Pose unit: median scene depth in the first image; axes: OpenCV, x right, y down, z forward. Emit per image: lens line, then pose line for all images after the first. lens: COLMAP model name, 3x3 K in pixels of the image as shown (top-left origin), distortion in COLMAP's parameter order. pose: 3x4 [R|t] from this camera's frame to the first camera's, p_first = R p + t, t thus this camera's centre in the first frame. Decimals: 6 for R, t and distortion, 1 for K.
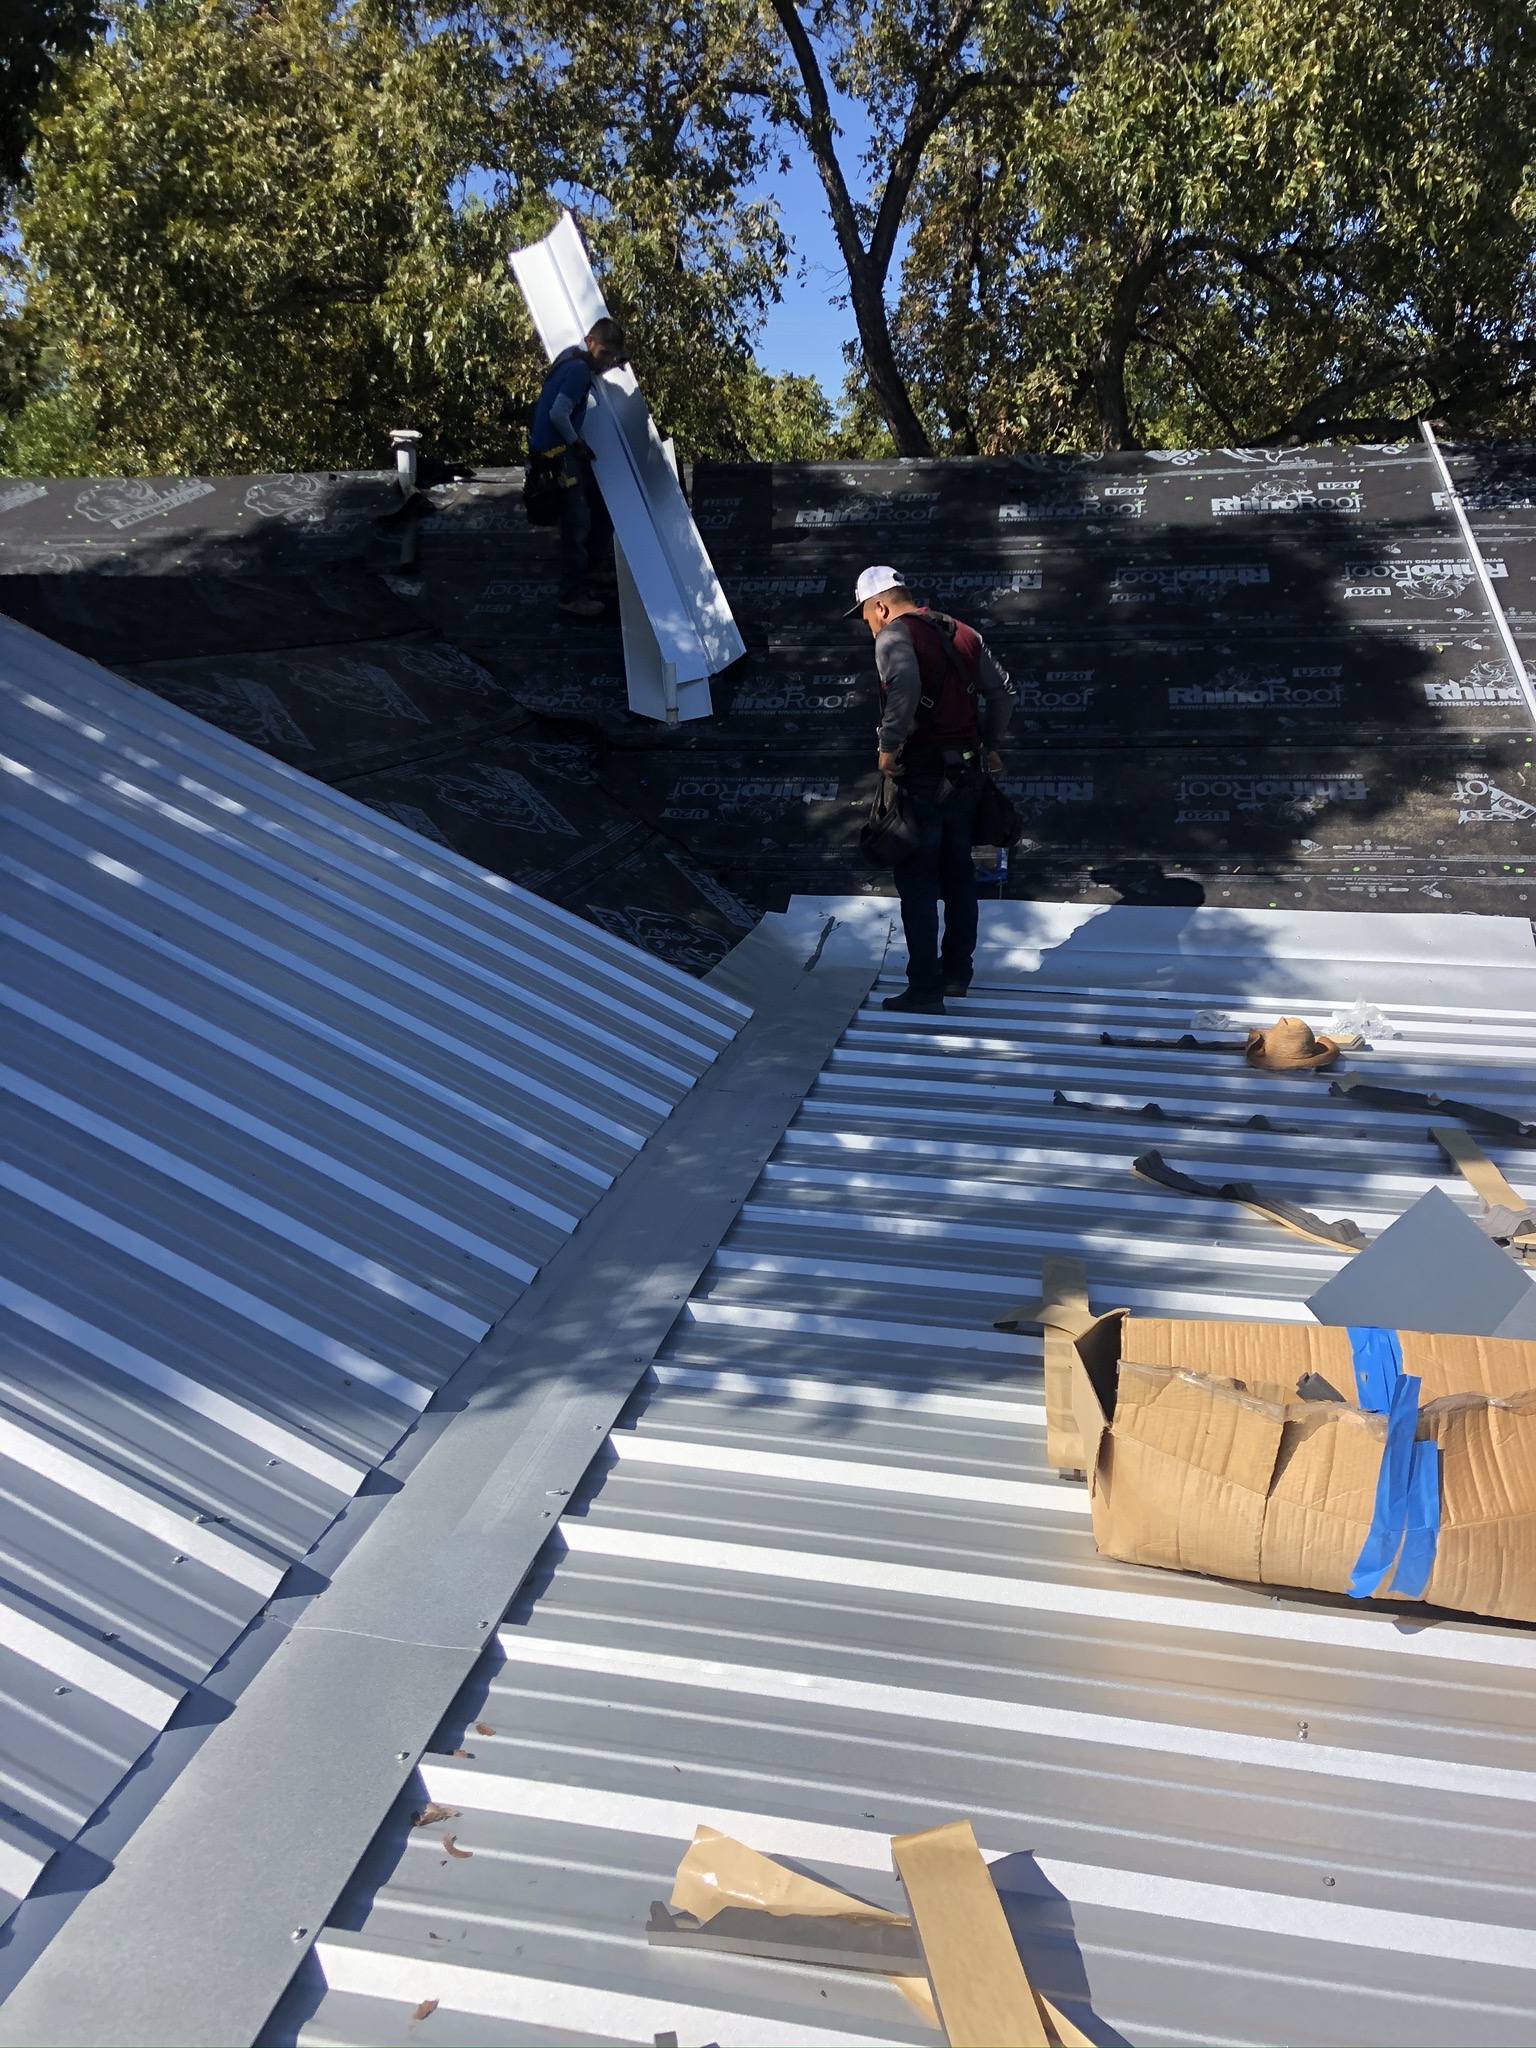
lens RADIAL K [[1659.0, 0, 766.4], [0, 1659.0, 1027.1], [0, 0, 1]] dist [0.028172, -0.037921]
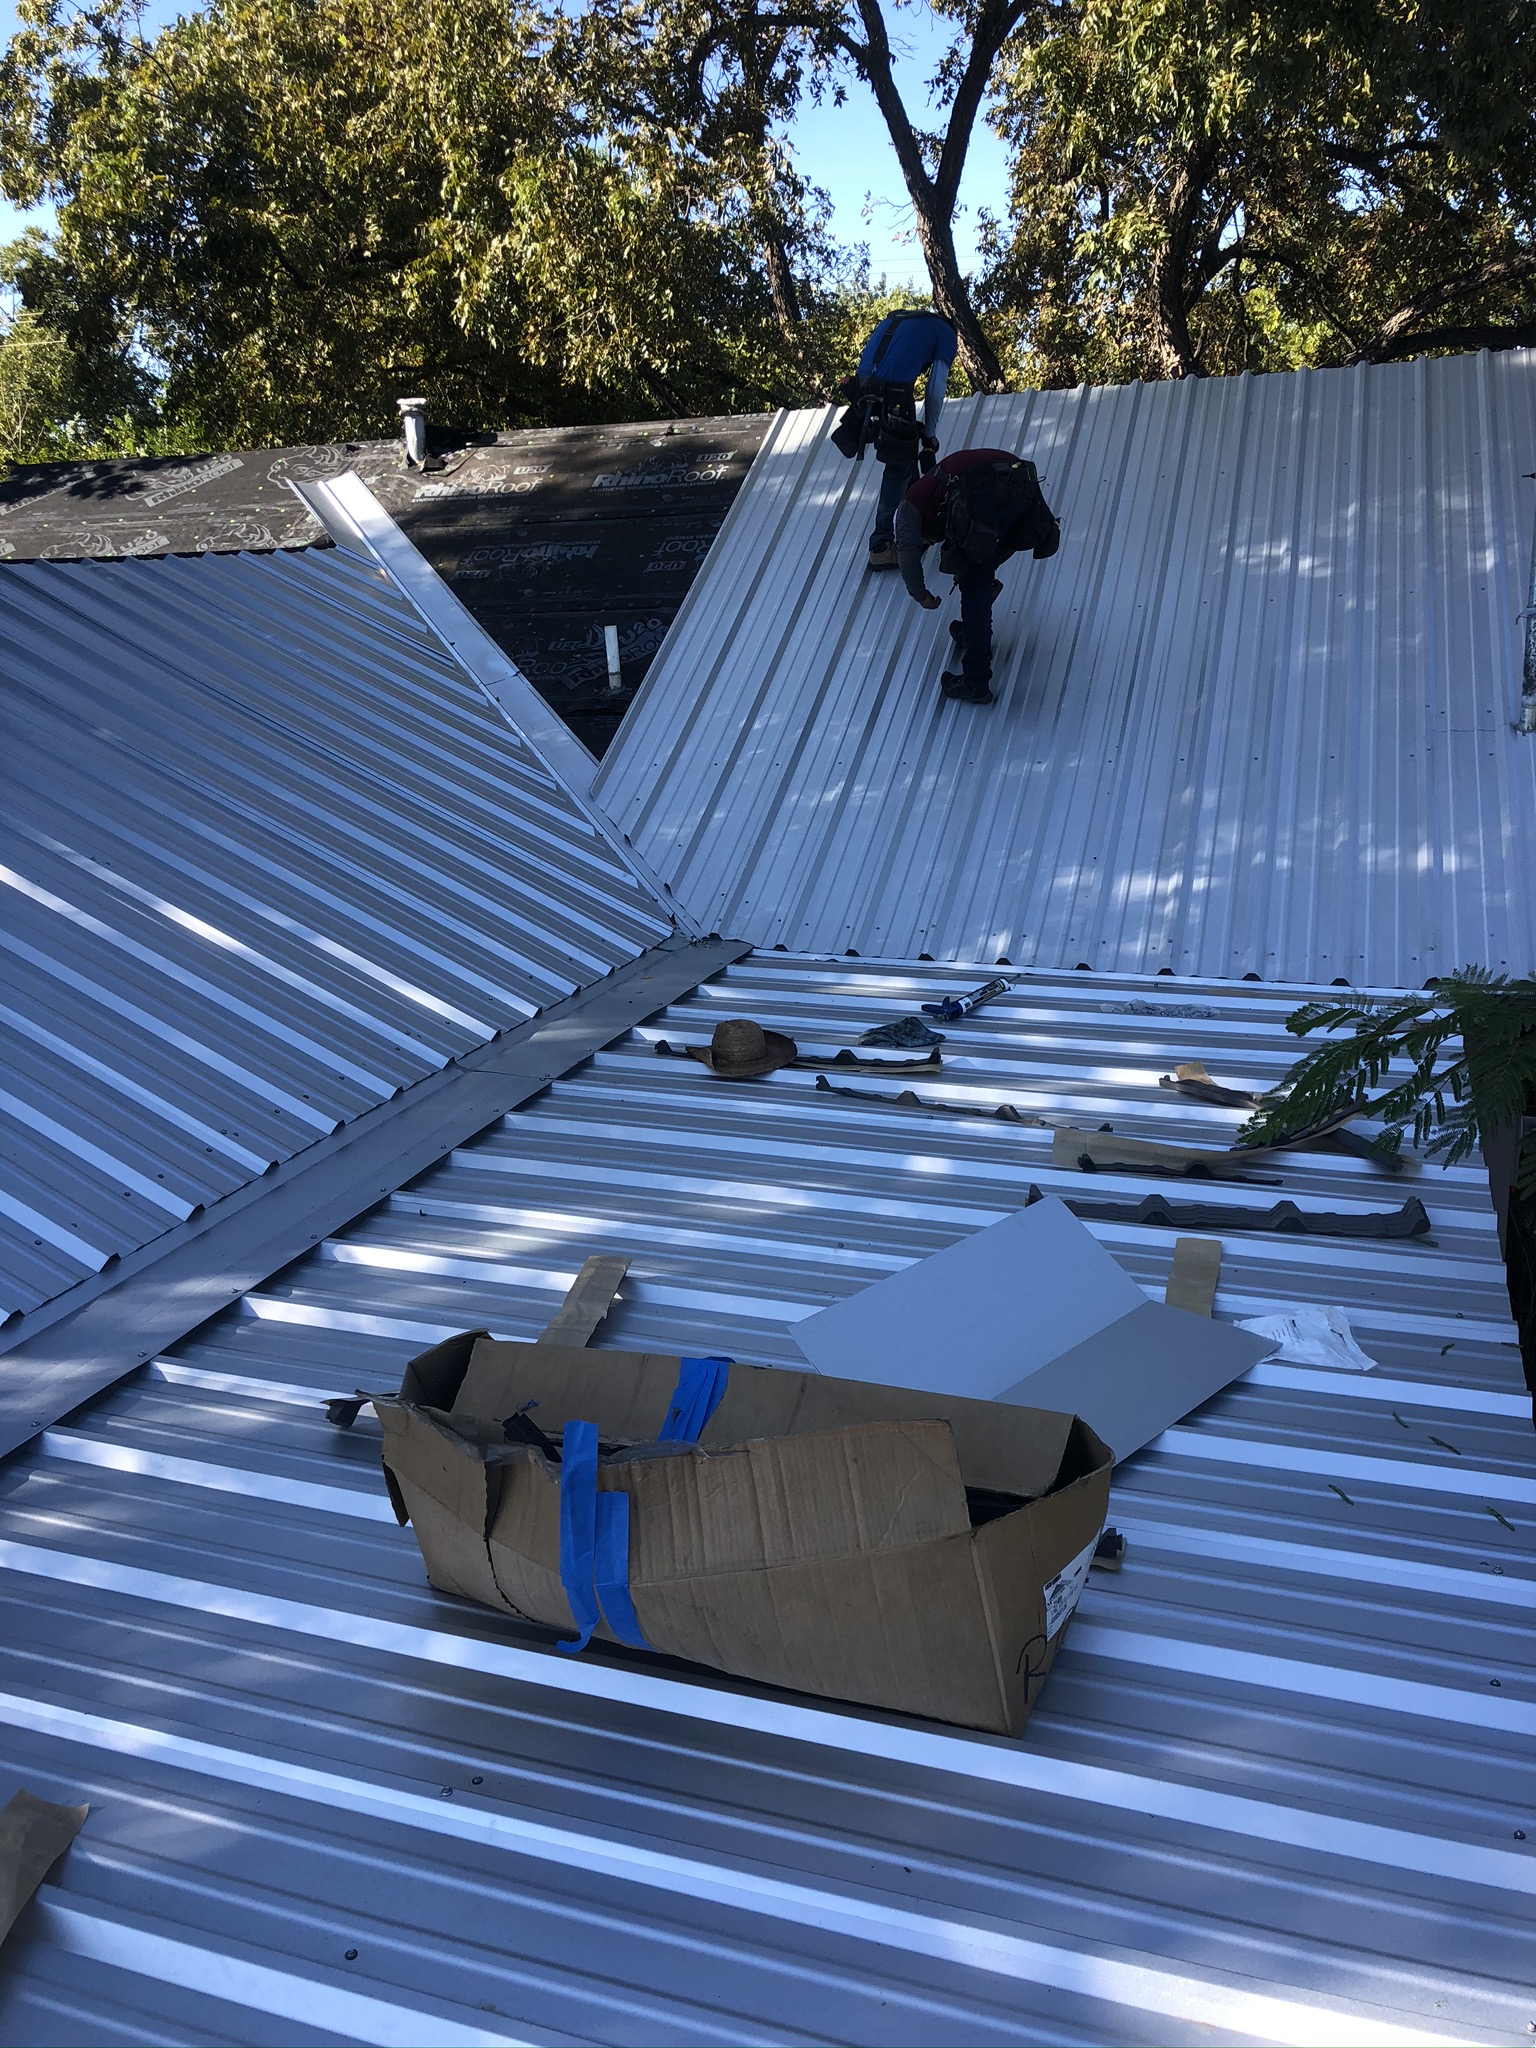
lens RADIAL K [[1659.0, 0, 765.2], [0, 1659.0, 1031.5], [0, 0, 1]] dist [0.028172, -0.037921]
pose [[0.987363, 0.011239, -0.158073, 0.156164], [-0.006081, 0.999434, 0.033074, -0.009610], [0.158356, -0.031695, 0.986873, 0.027187]]
